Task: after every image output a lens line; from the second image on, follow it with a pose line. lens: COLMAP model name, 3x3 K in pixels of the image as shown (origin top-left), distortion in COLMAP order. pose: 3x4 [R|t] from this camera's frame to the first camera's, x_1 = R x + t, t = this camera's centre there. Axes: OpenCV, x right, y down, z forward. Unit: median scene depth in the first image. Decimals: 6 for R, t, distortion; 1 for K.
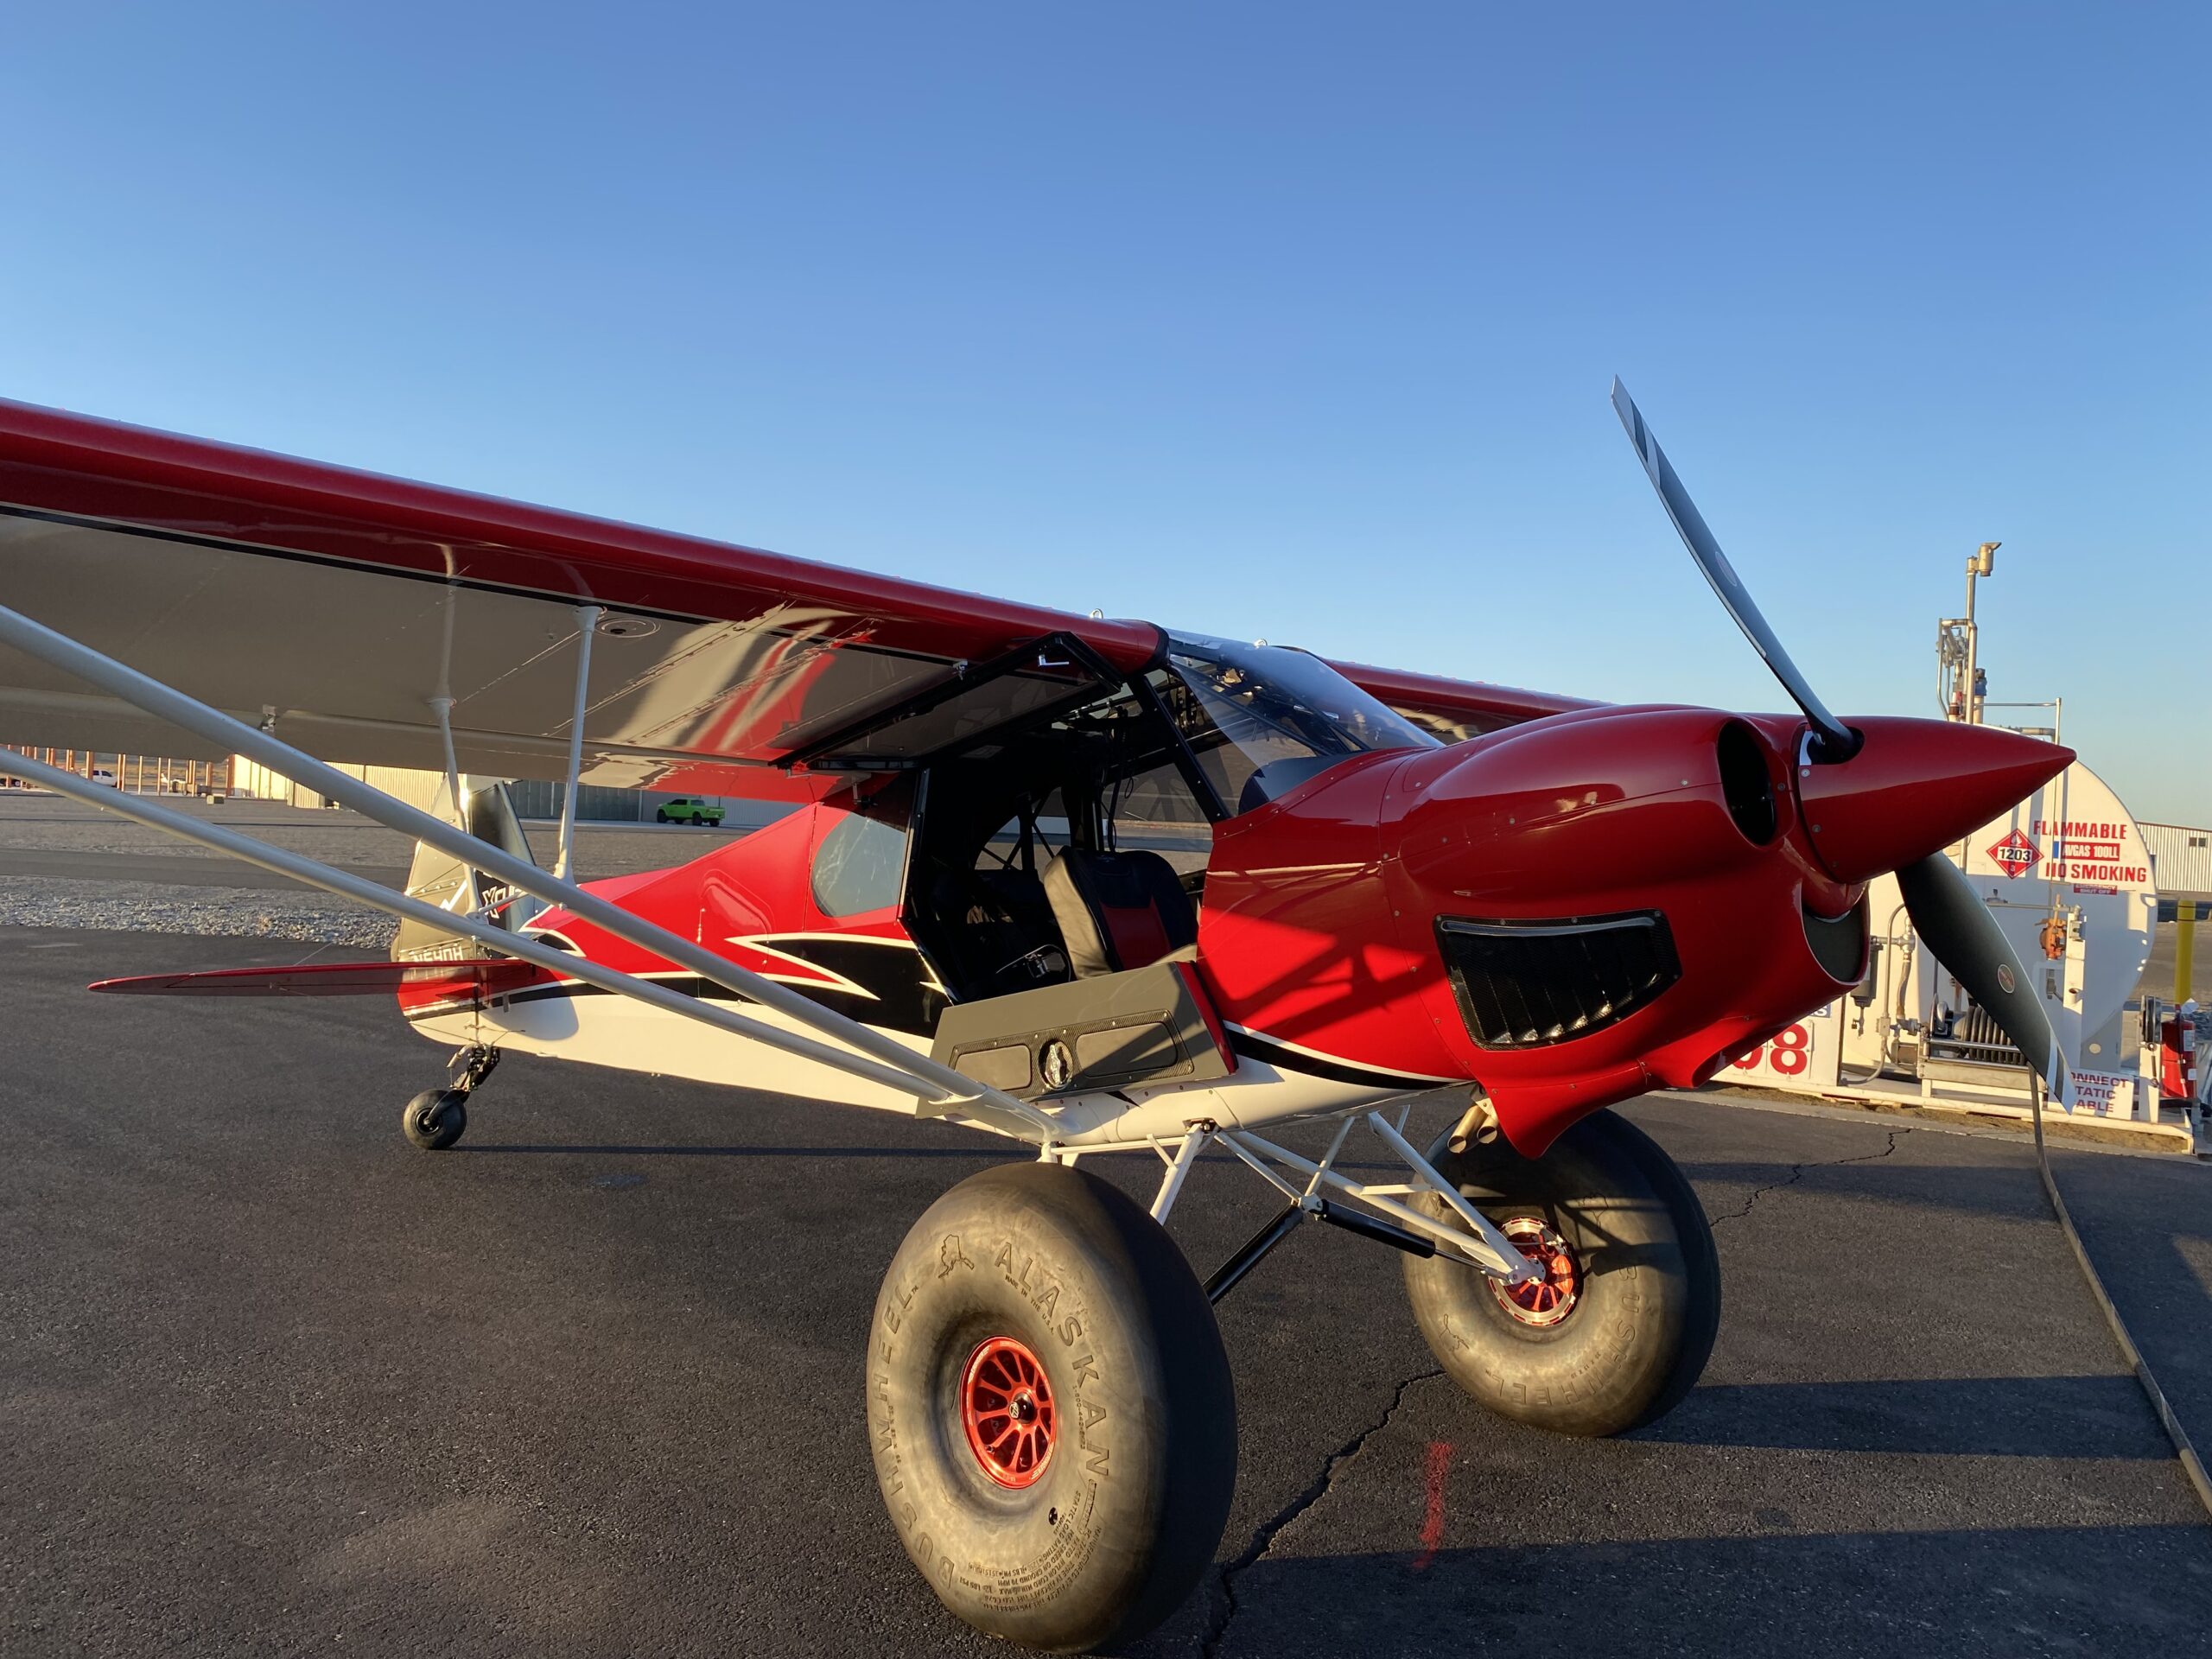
lens RADIAL K [[1675.6, 0, 1088.5], [0, 1675.6, 800.0], [0, 0, 1]] dist [0.009299, 0.001474]
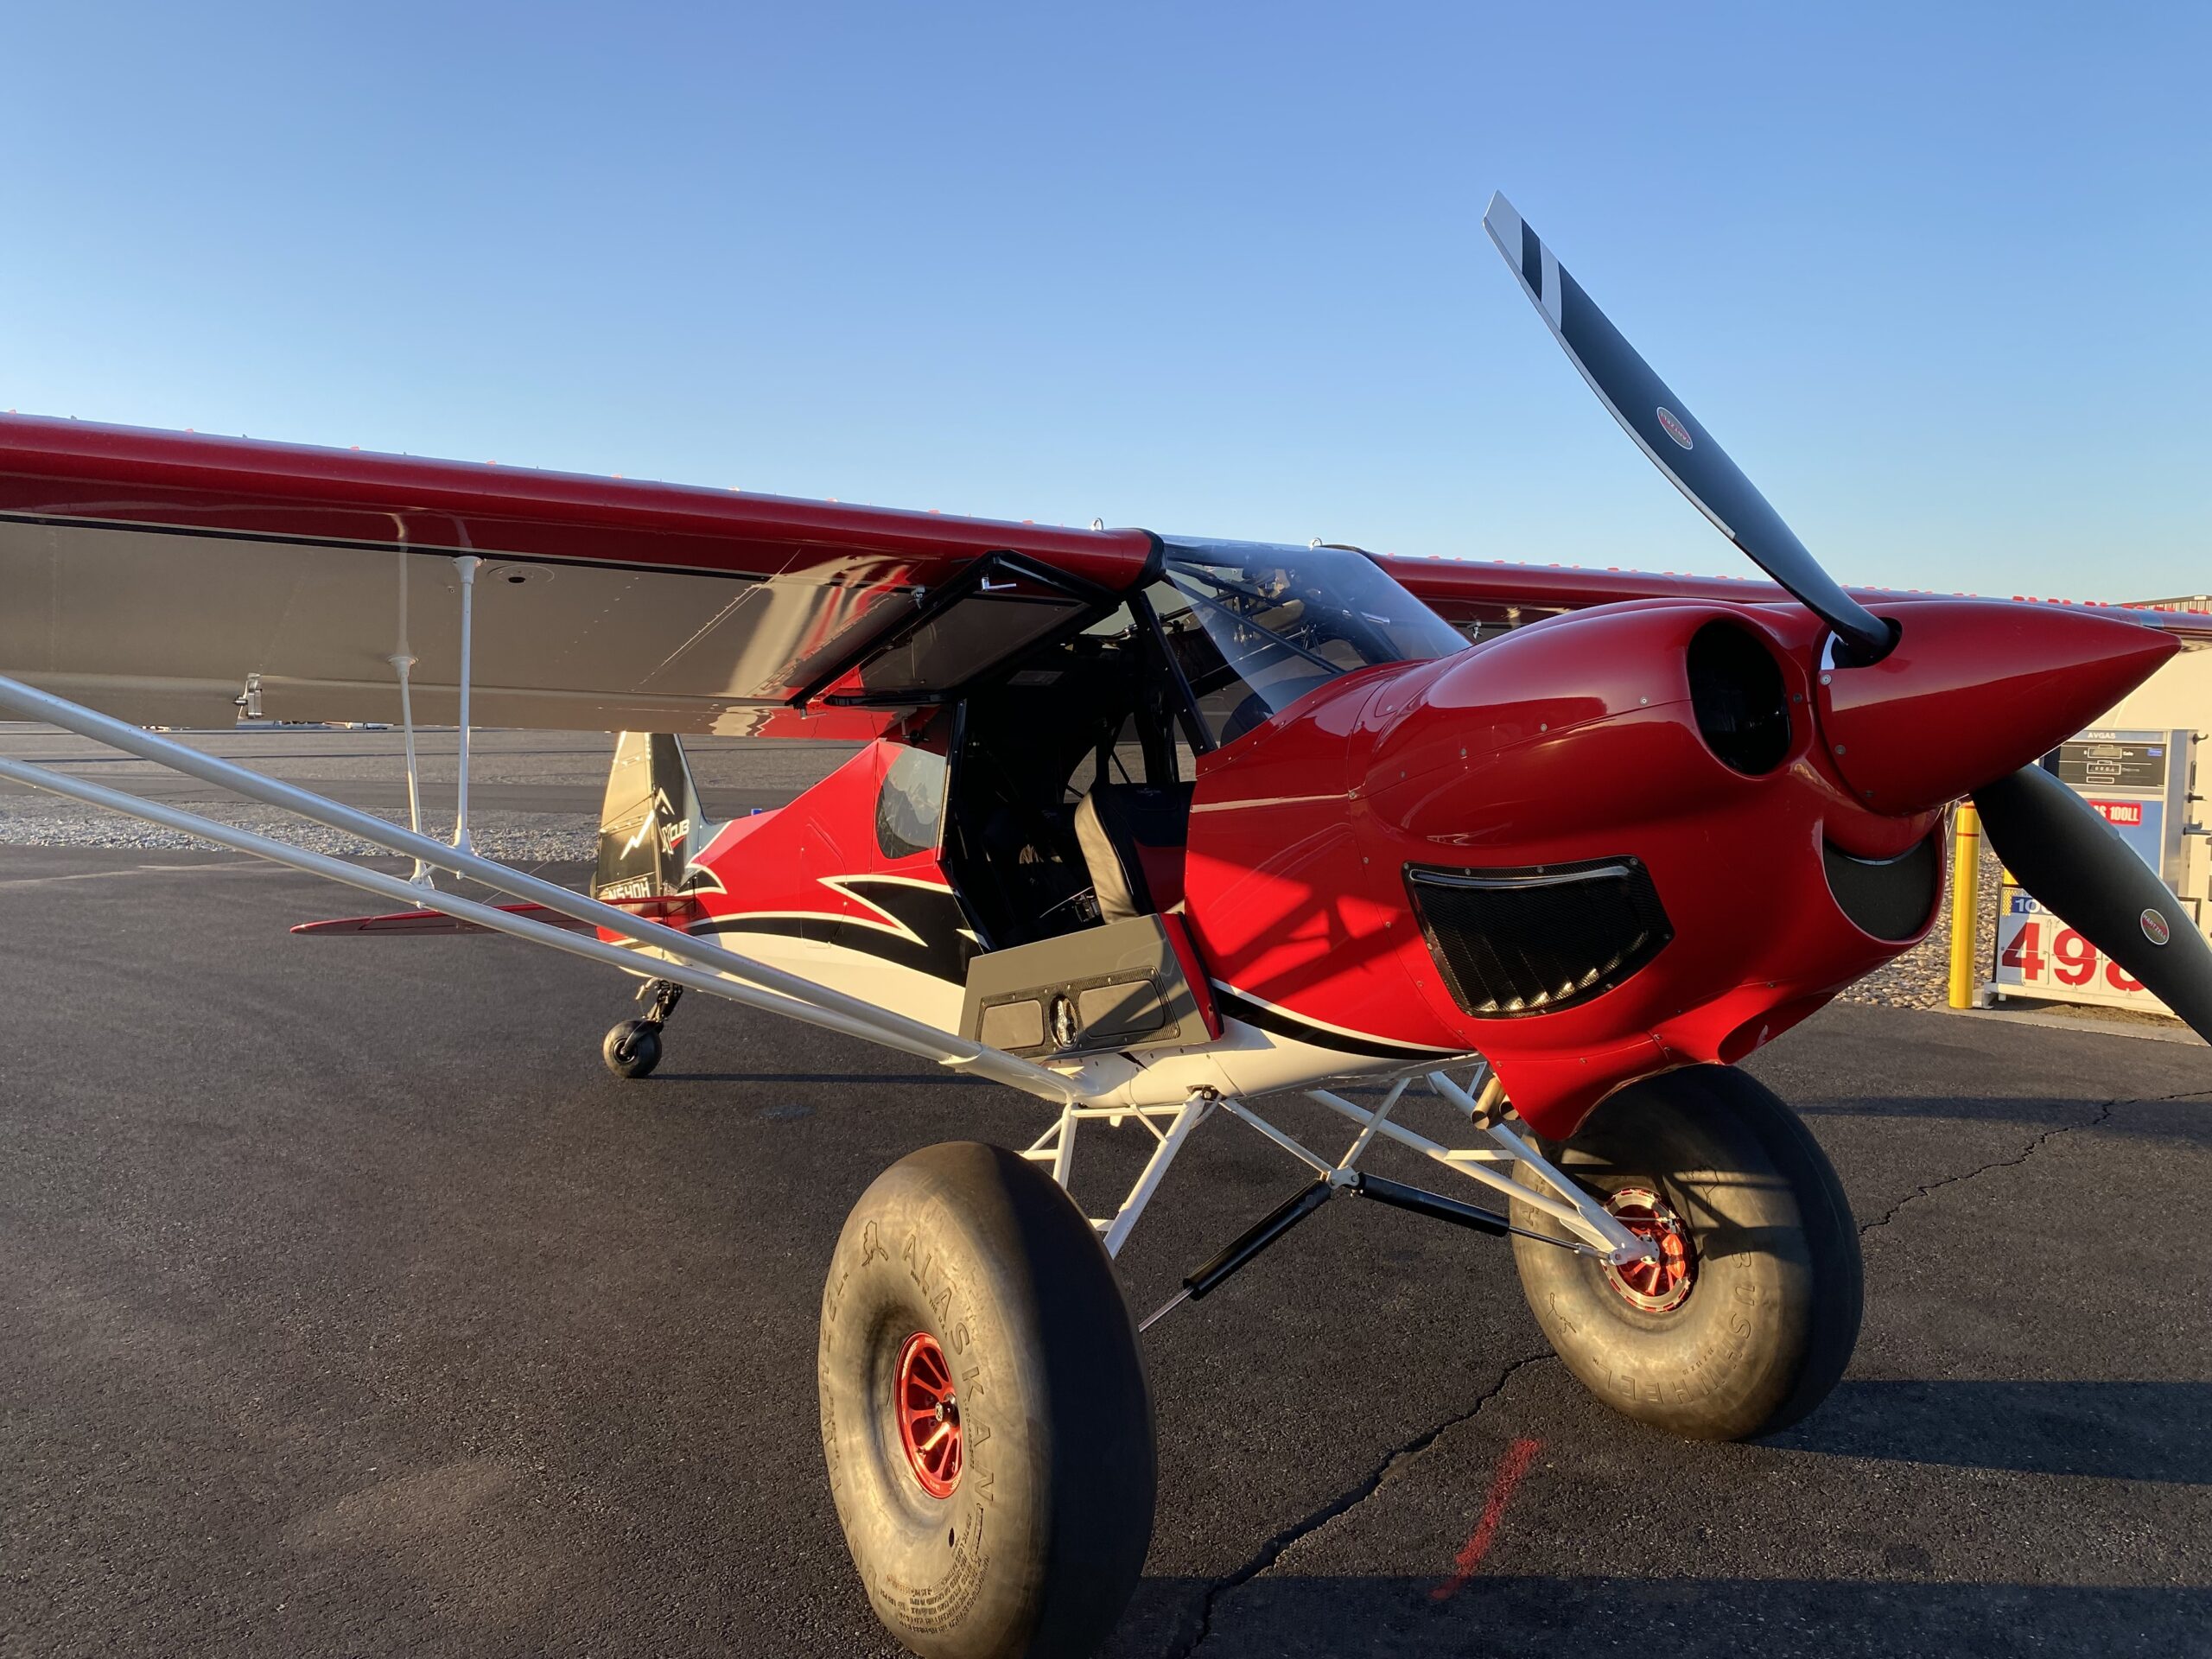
lens RADIAL K [[1662.1, 0, 1105.7], [0, 1662.1, 796.7], [0, 0, 1]] dist [0.011007, -0.002605]
pose [[0.977113, -0.029562, -0.210658, 0.203476], [0.041931, 0.997634, 0.054490, -0.014238], [0.208549, -0.062076, 0.976040, 0.127036]]
